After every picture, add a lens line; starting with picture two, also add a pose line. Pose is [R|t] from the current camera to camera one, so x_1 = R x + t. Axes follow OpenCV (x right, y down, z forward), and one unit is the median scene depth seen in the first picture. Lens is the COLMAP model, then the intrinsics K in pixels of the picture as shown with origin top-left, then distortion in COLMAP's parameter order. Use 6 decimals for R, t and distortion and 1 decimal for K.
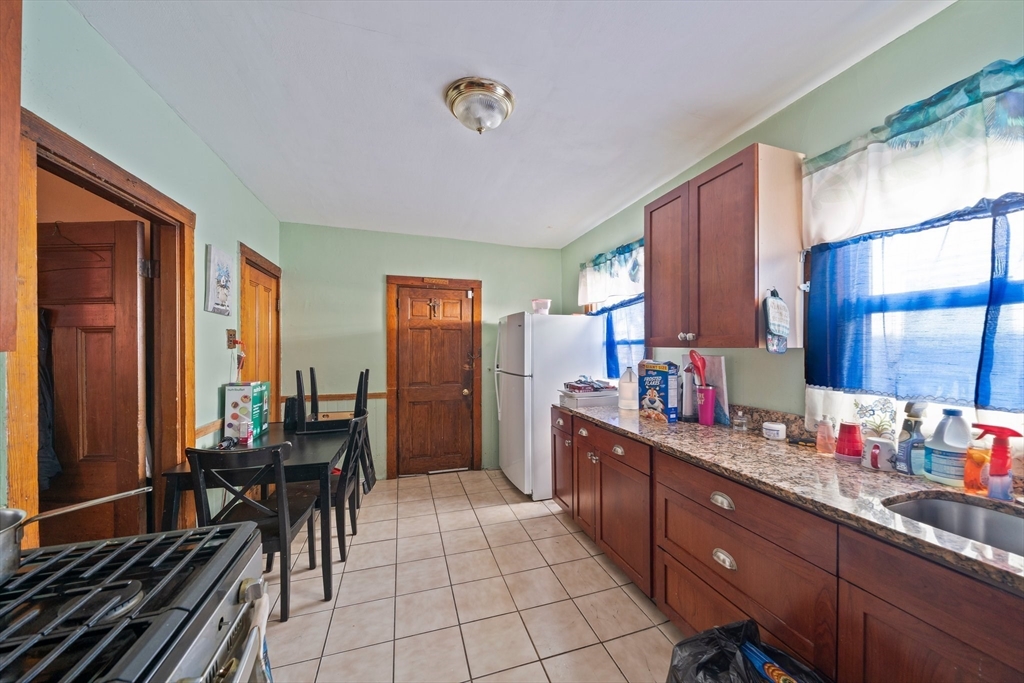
lens RADIAL K [[351.3, 0, 512.1], [0, 351.3, 347.3], [0, 0, 1]] dist [-0.000240, -0.000022]
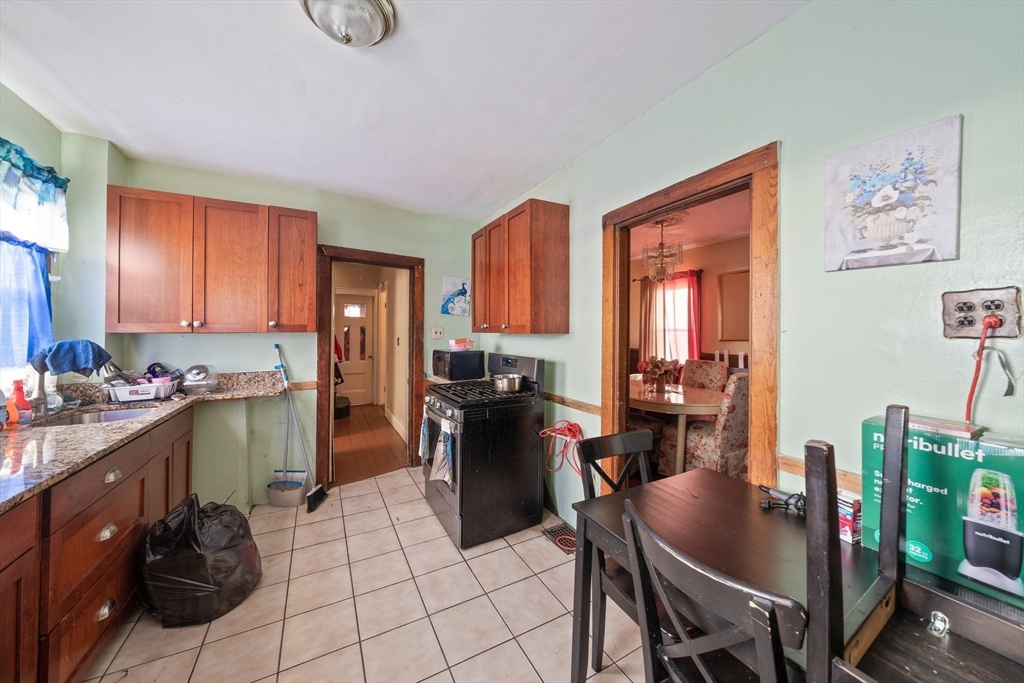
lens RADIAL K [[358.7, 0, 510.3], [0, 358.7, 329.0], [0, 0, 1]] dist [-0.000638, -0.000100]
pose [[-0.984230, -0.008547, -0.176688, -0.243754], [-0.007280, 0.999943, -0.007816, -0.001410], [0.176745, -0.006407, -0.984236, 1.434033]]
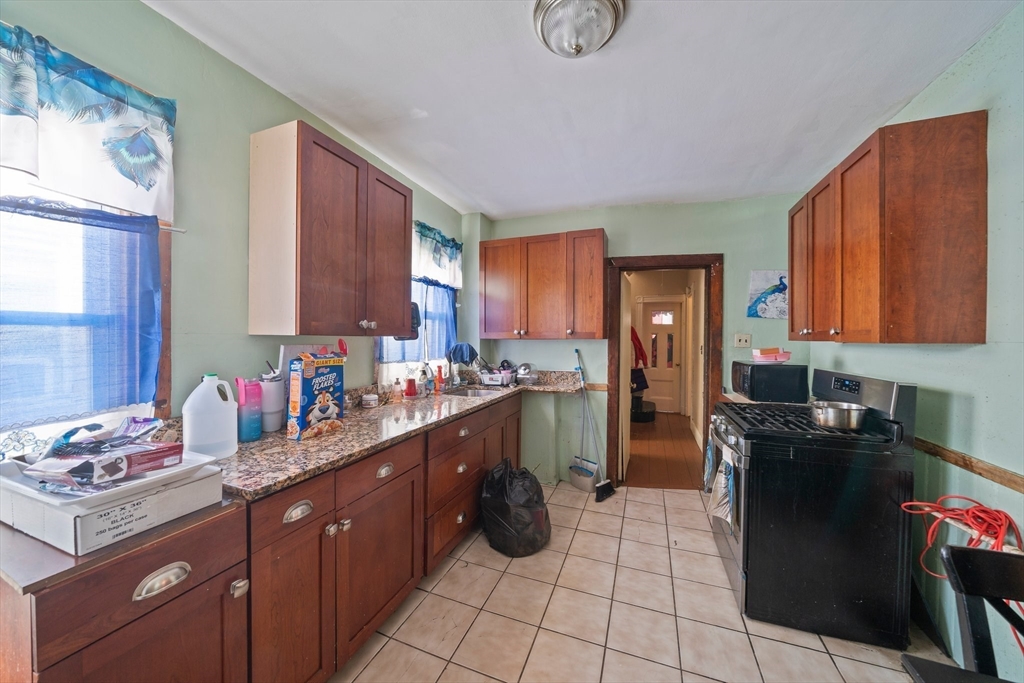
lens RADIAL K [[352.3, 0, 513.6], [0, 352.3, 340.2], [0, 0, 1]] dist [-0.002205, -0.000300]
pose [[-0.781558, -0.014556, 0.623663, -0.366748], [-0.009737, 0.999891, 0.011135, -0.002054], [-0.623757, 0.002630, -0.781614, 1.337807]]
